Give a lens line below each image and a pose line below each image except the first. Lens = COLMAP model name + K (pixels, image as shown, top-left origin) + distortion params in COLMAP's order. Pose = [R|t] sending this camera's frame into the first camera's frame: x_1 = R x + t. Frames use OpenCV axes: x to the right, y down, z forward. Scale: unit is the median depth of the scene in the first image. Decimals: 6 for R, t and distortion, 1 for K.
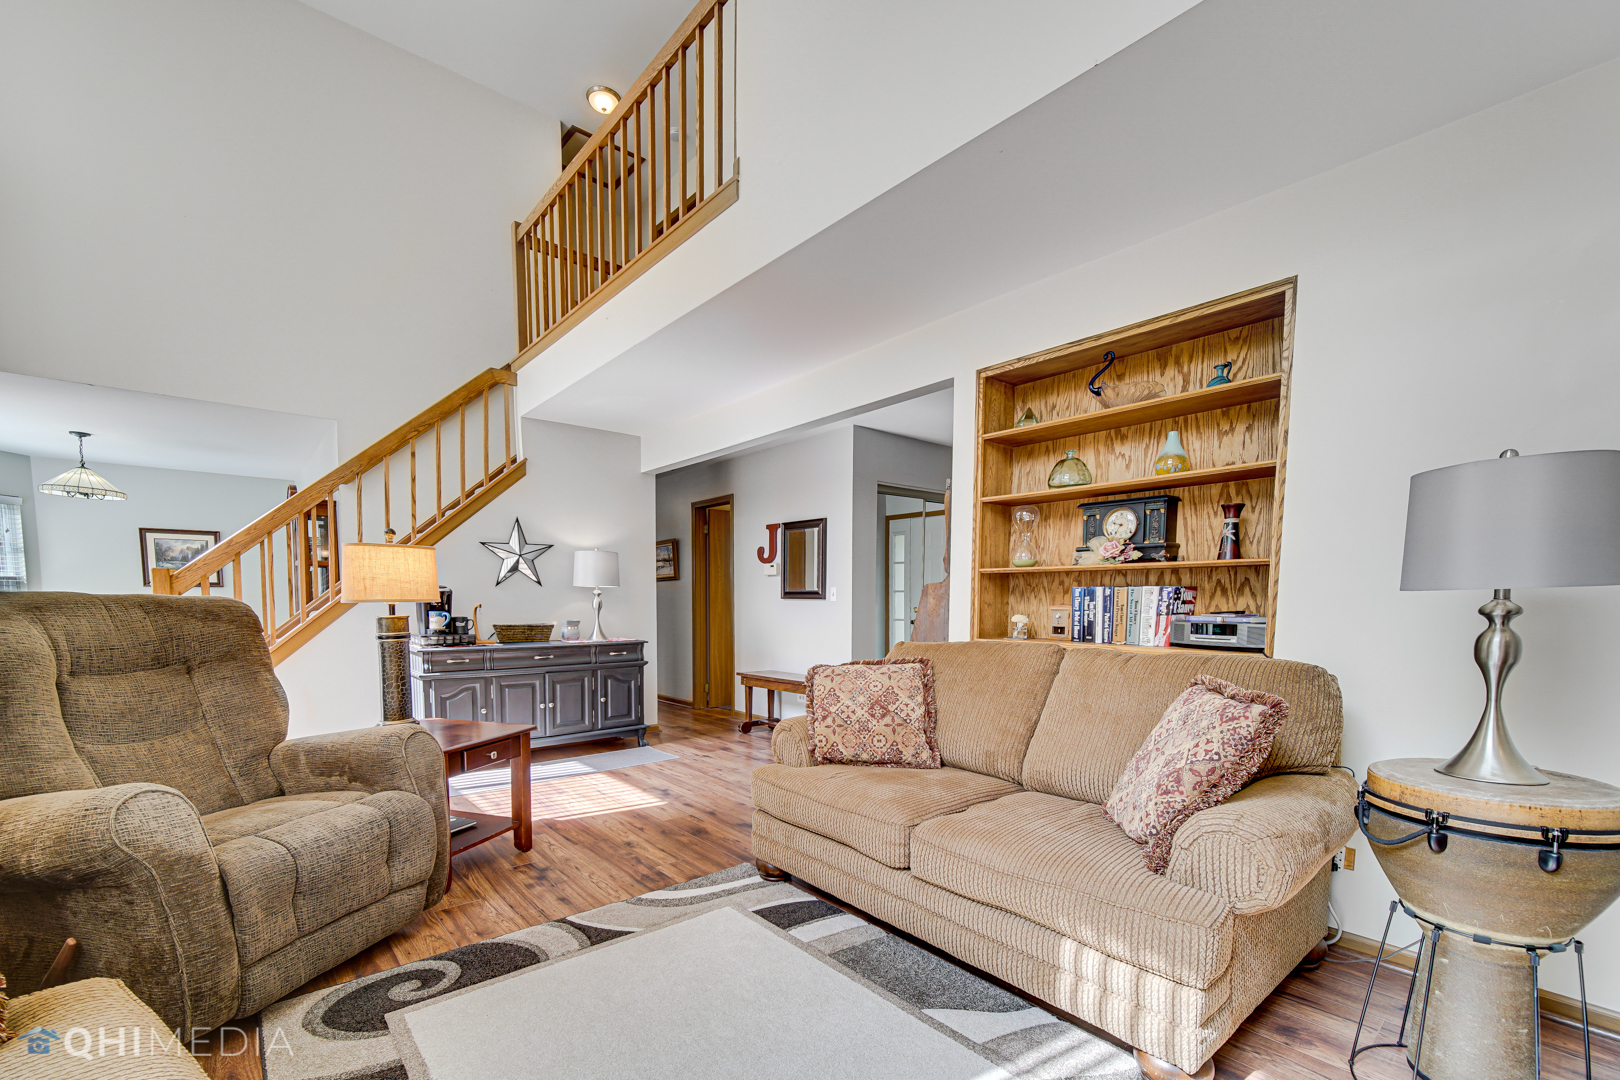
lens RADIAL K [[684.7, 0, 811.7], [0, 684.7, 656.4], [0, 0, 1]] dist [-0.002339, -0.000252]
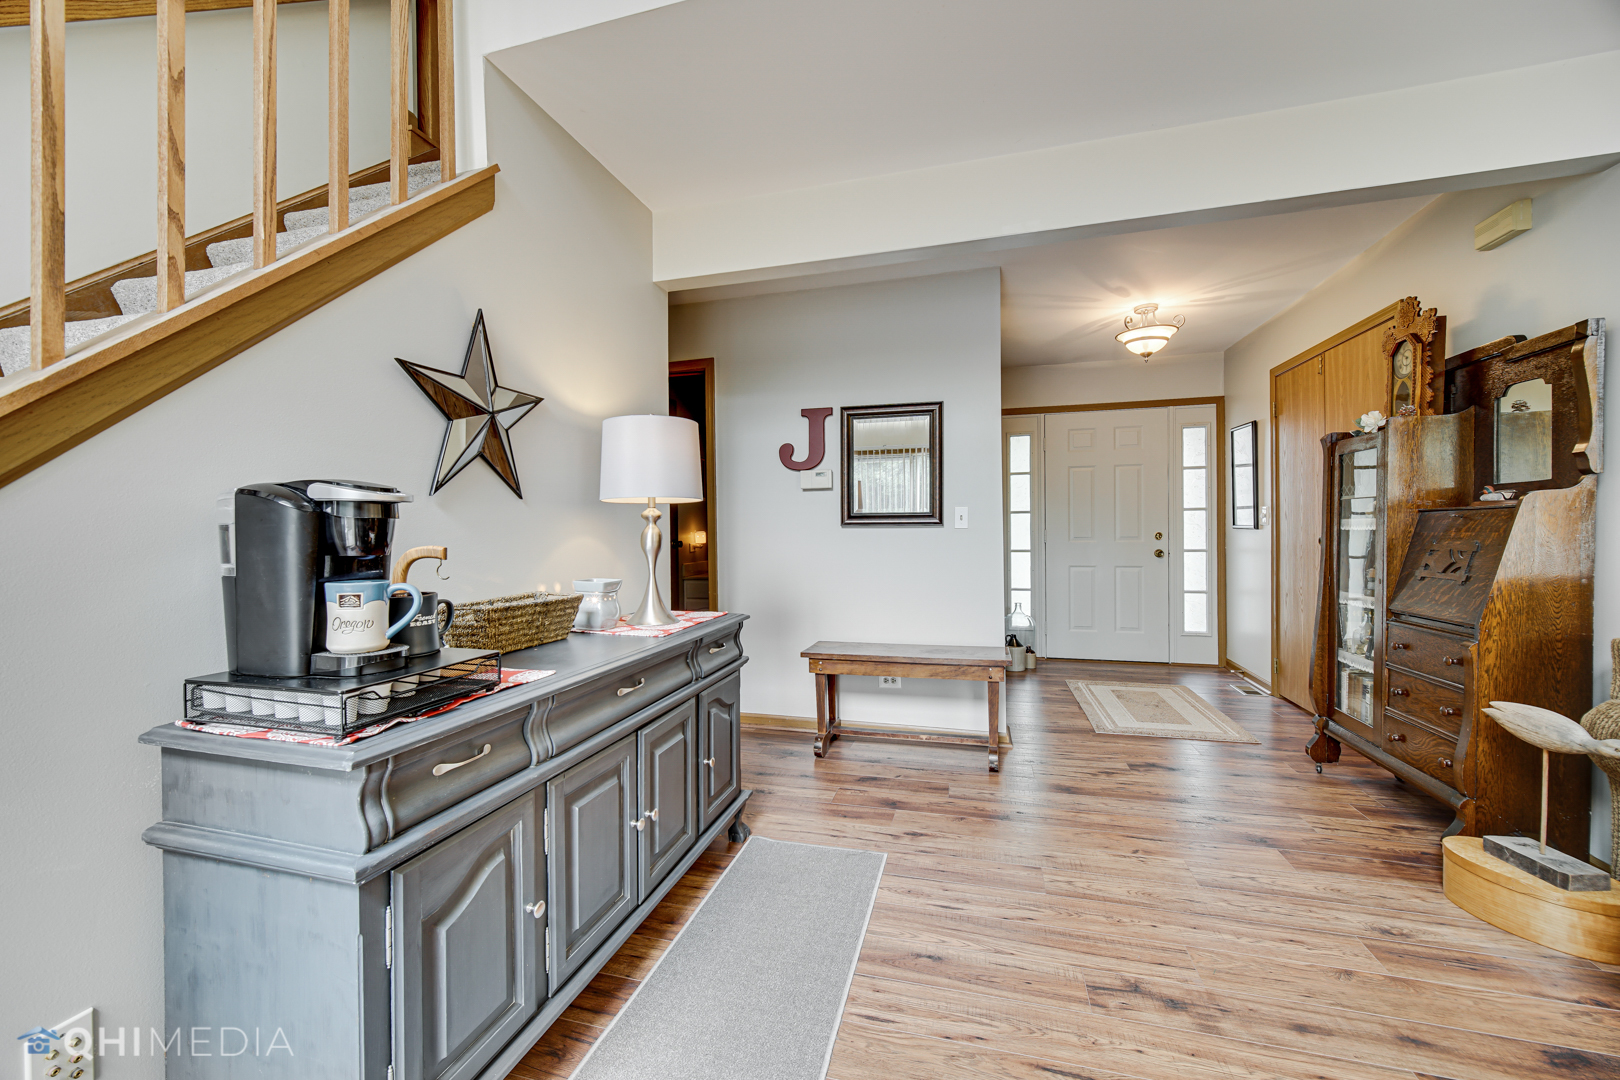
lens RADIAL K [[650.9, 0, 800.3], [0, 650.9, 535.3], [0, 0, 1]] dist [-0.000852, 0.001066]
pose [[0.830787, -0.018062, 0.556297, -0.538554], [0.060190, 0.996528, -0.057533, -0.057305], [-0.553326, 0.081281, 0.828990, 0.690190]]
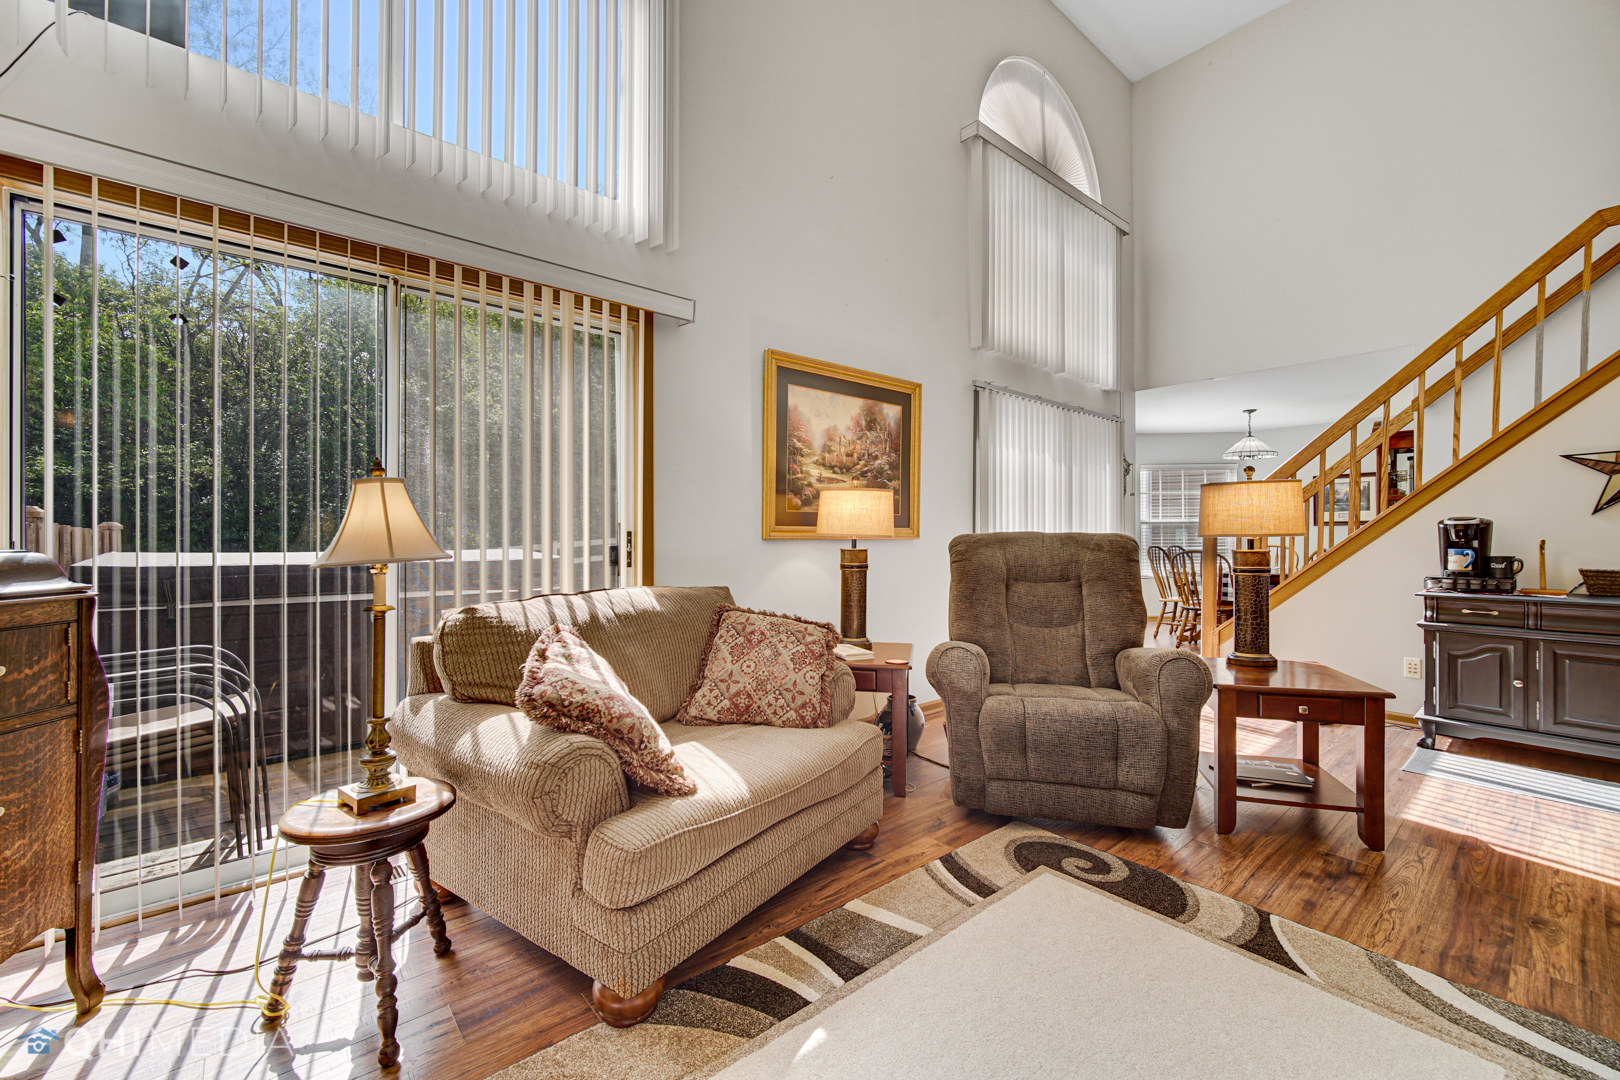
lens RADIAL K [[650.9, 0, 803.5], [0, 650.9, 536.5], [0, 0, 1]] dist [-0.000852, 0.001066]
pose [[-0.003199, -0.004413, -0.999985, 0.233768], [-0.079070, 0.996860, -0.004146, -0.015076], [0.996864, 0.079055, -0.003538, 0.213400]]
